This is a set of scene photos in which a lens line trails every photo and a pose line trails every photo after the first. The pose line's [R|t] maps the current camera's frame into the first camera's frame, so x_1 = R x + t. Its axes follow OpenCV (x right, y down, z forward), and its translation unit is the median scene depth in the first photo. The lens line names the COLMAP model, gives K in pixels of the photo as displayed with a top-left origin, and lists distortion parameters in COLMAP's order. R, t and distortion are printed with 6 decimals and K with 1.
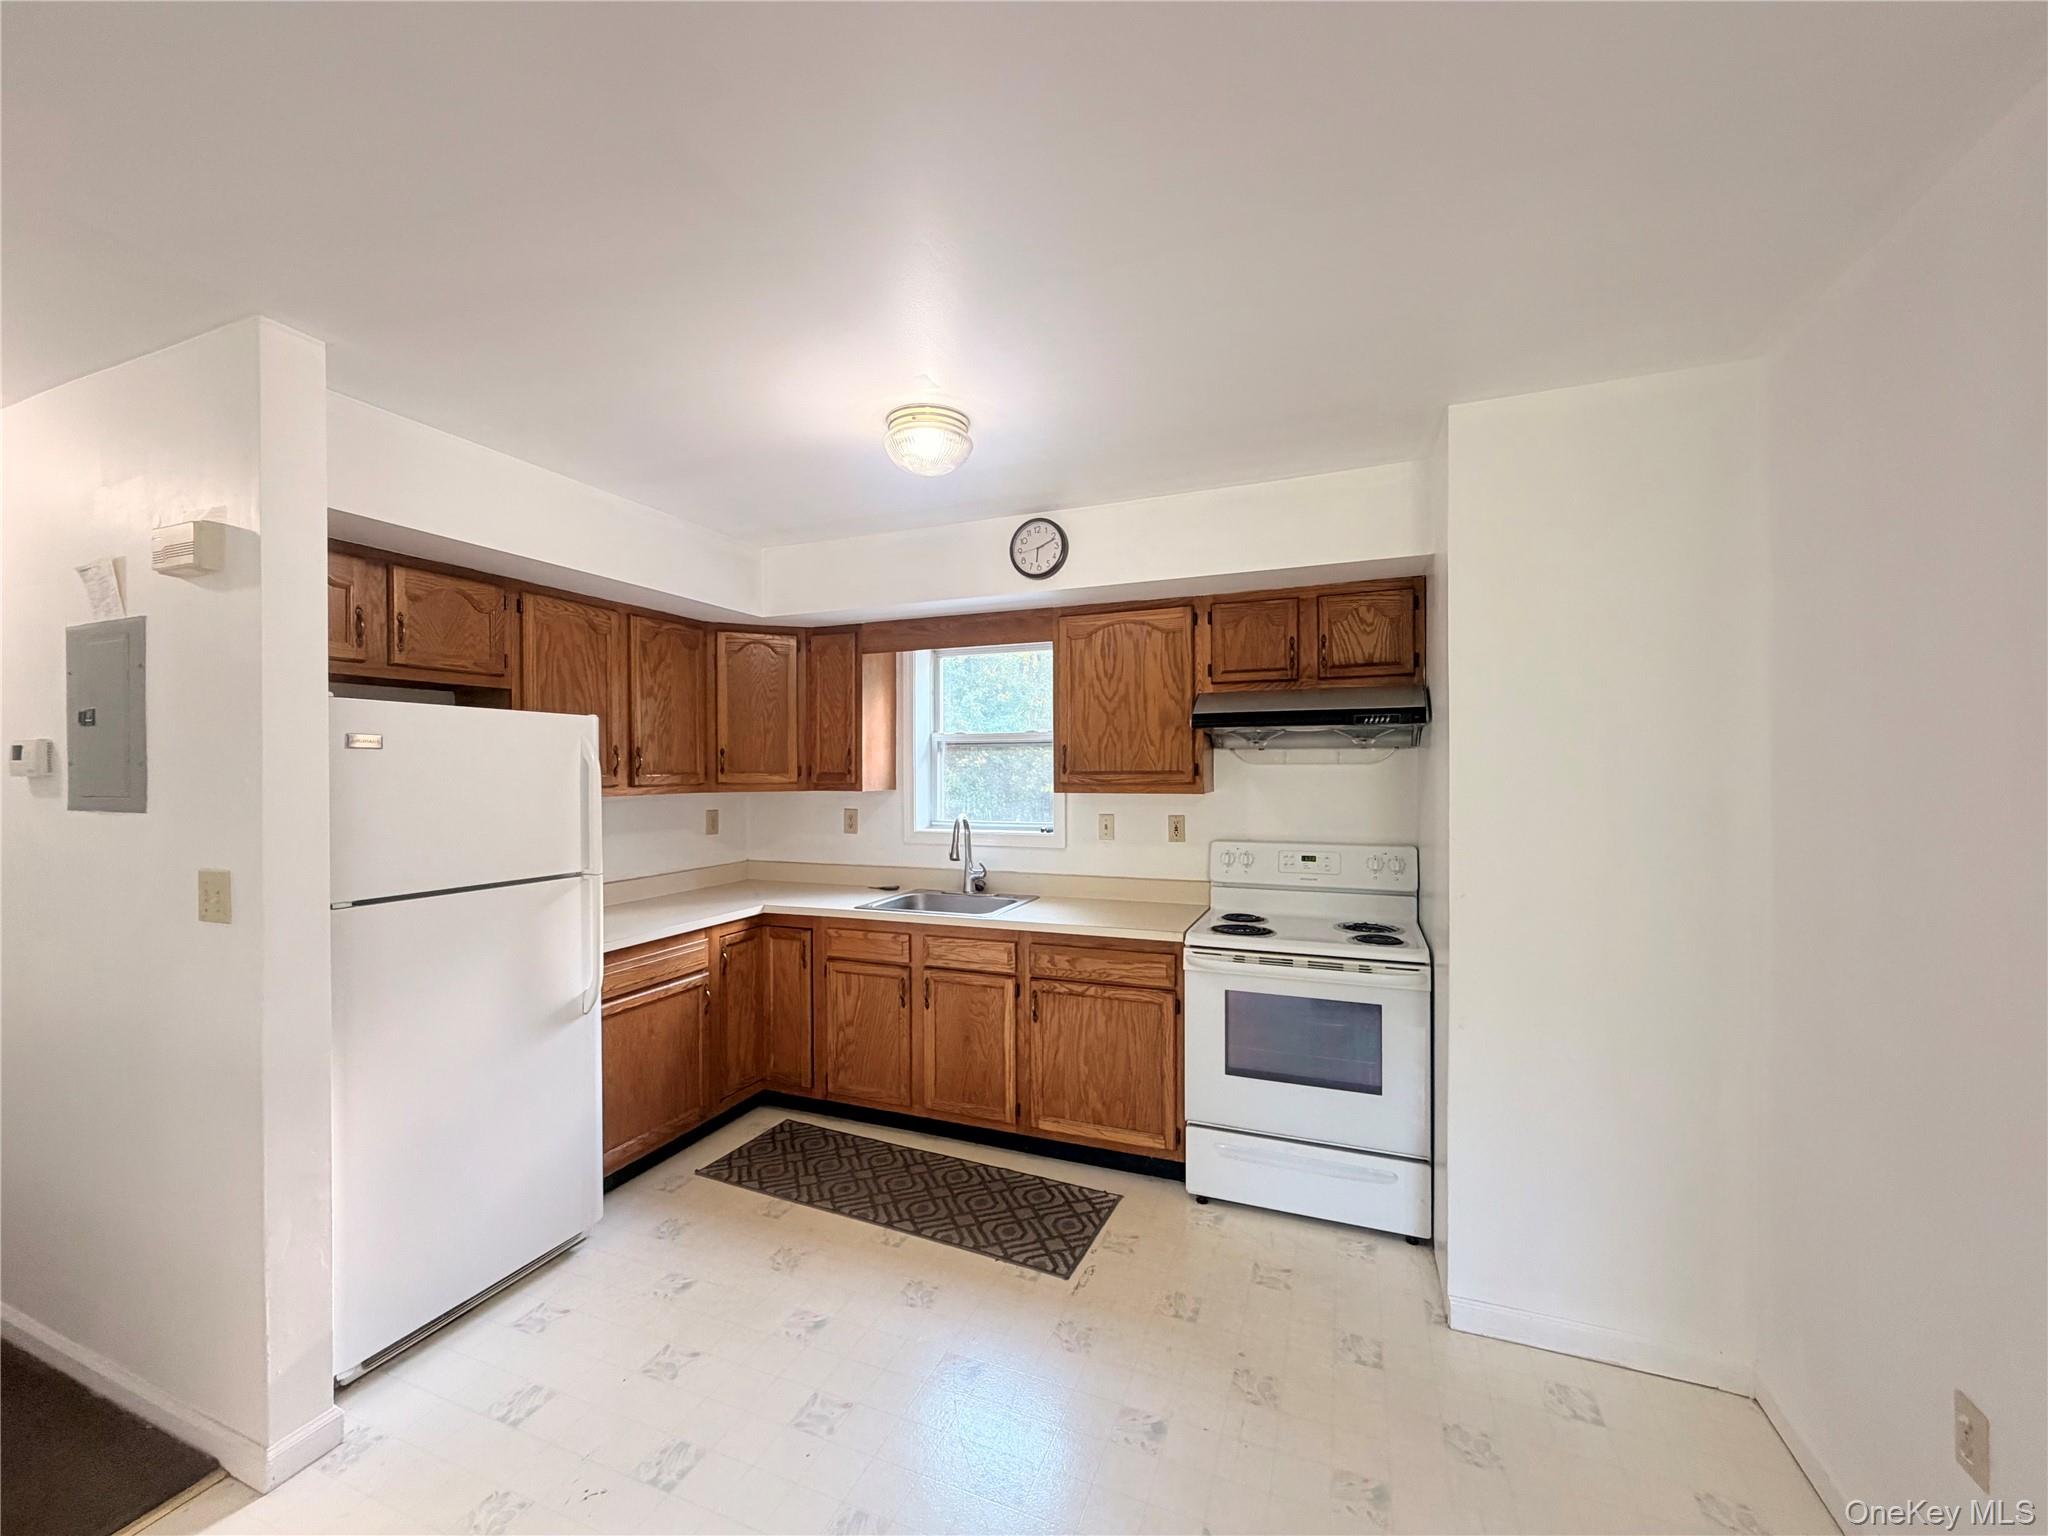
lens RADIAL K [[817.5, 0, 1036.4], [0, 817.5, 763.2], [0, 0, 1]] dist [0.000376, 0.000472]
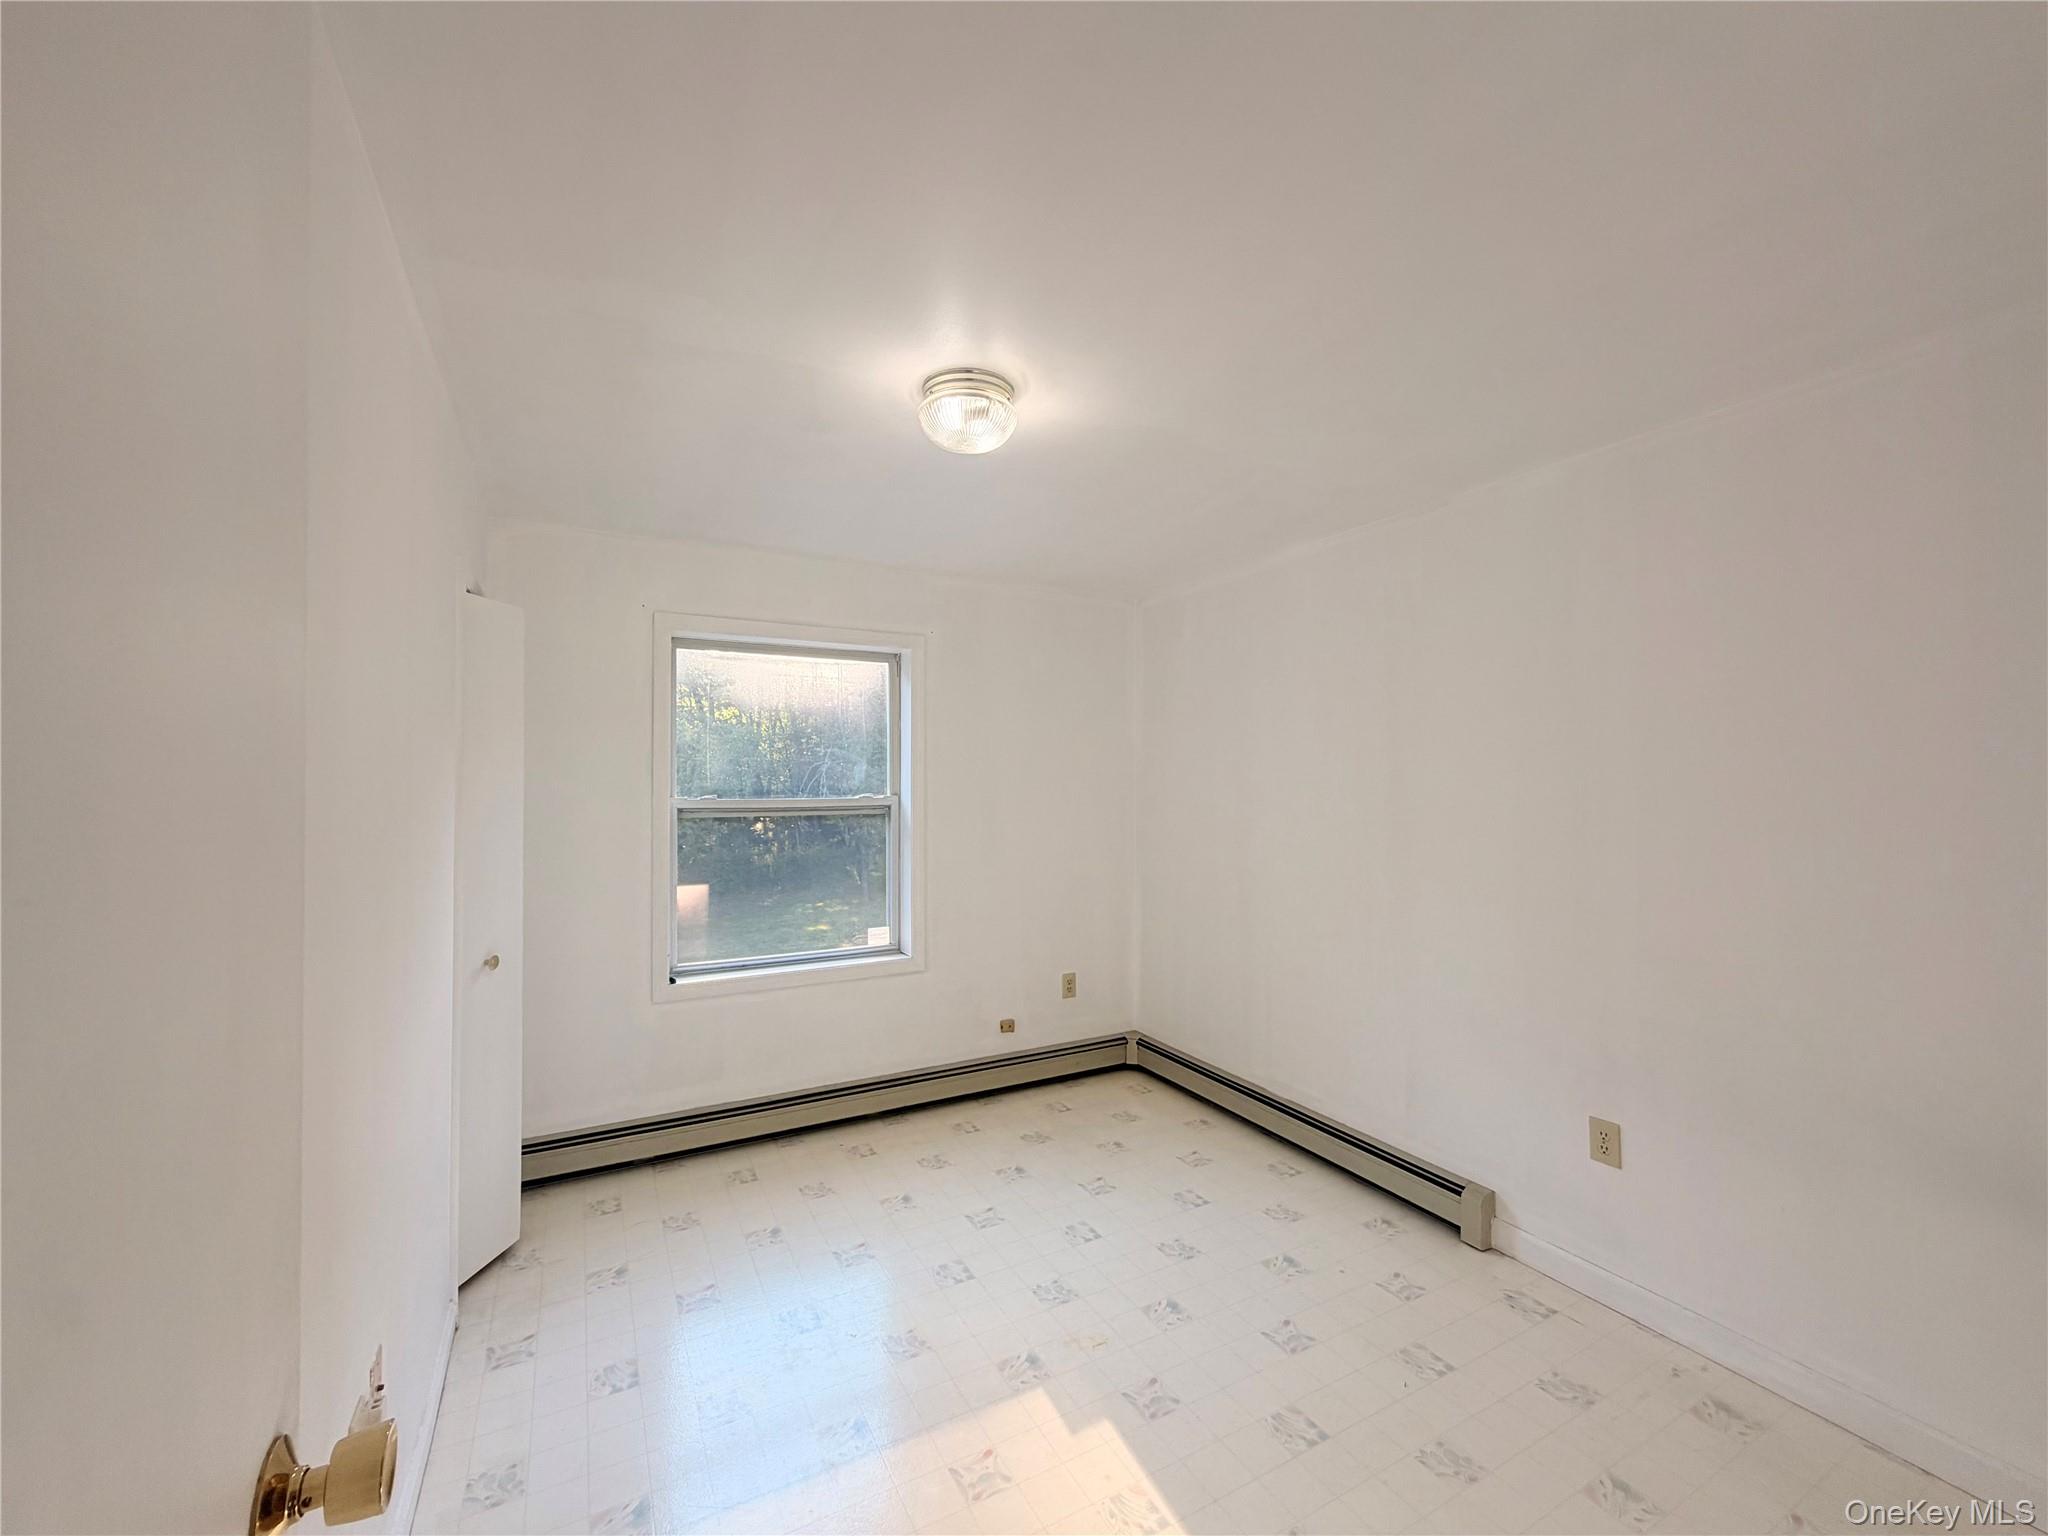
lens RADIAL K [[817.5, 0, 1020.3], [0, 817.5, 783.2], [0, 0, 1]] dist [0.000376, 0.000472]
pose [[0.638454, -0.003390, 0.769653, -0.276030], [-0.005426, 0.999946, 0.008906, 0.001360], [-0.769641, -0.009862, 0.638401, 0.112273]]
